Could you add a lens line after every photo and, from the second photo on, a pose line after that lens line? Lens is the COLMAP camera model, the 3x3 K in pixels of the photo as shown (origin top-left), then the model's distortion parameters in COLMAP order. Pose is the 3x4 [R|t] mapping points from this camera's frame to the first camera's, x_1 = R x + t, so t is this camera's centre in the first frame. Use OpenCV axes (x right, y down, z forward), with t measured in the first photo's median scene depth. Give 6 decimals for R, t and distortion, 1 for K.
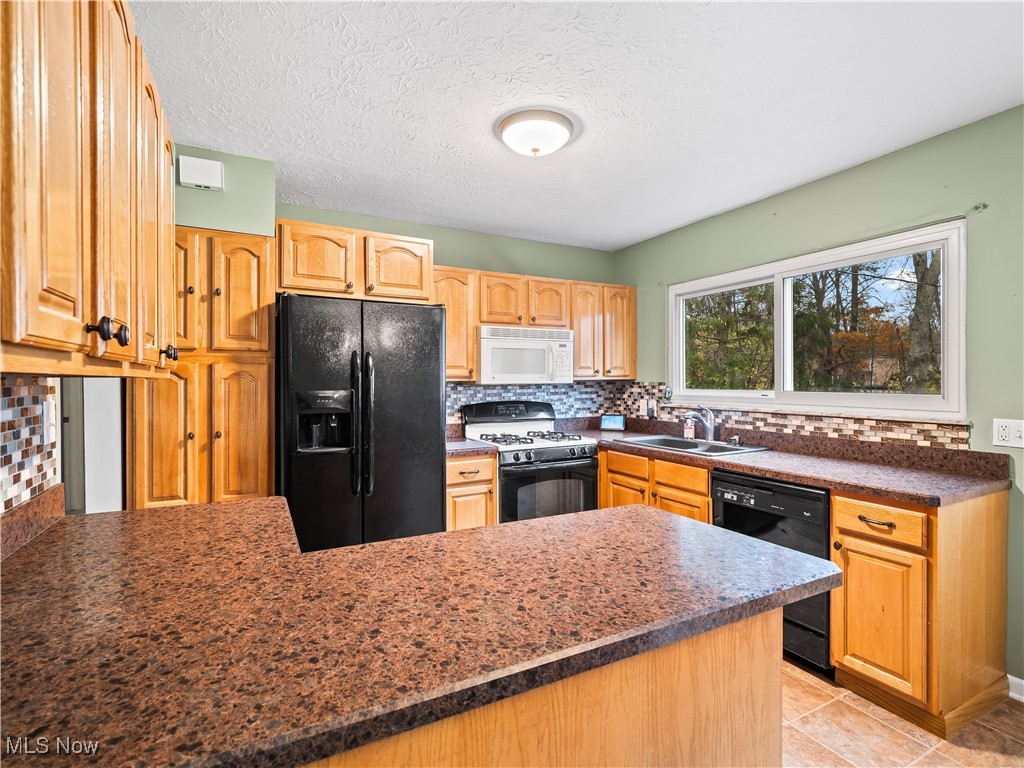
lens RADIAL K [[499.3, 0, 513.3], [0, 499.3, 383.8], [0, 0, 1]] dist [-0.000146, -0.000287]
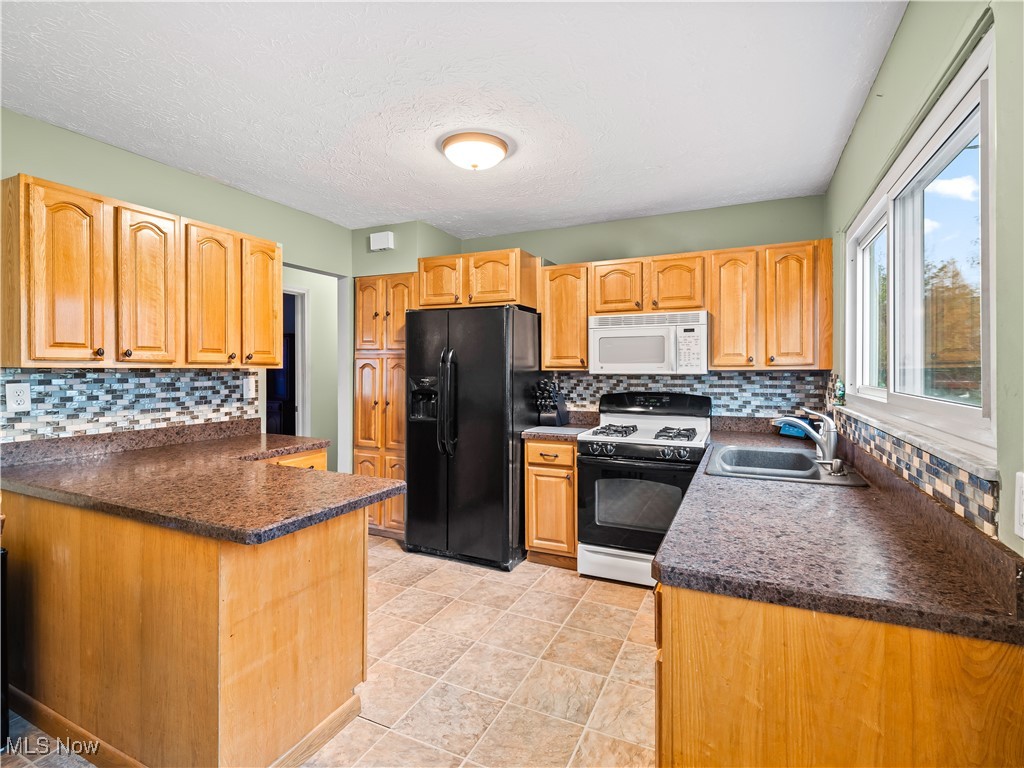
lens RADIAL K [[499.3, 0, 511.8], [0, 499.3, 373.3], [0, 0, 1]] dist [-0.000146, -0.000287]
pose [[0.601143, 0.011556, -0.799058, 0.590648], [-0.007881, 0.999933, 0.008532, -0.006785], [0.799102, 0.001168, 0.601194, 0.234115]]
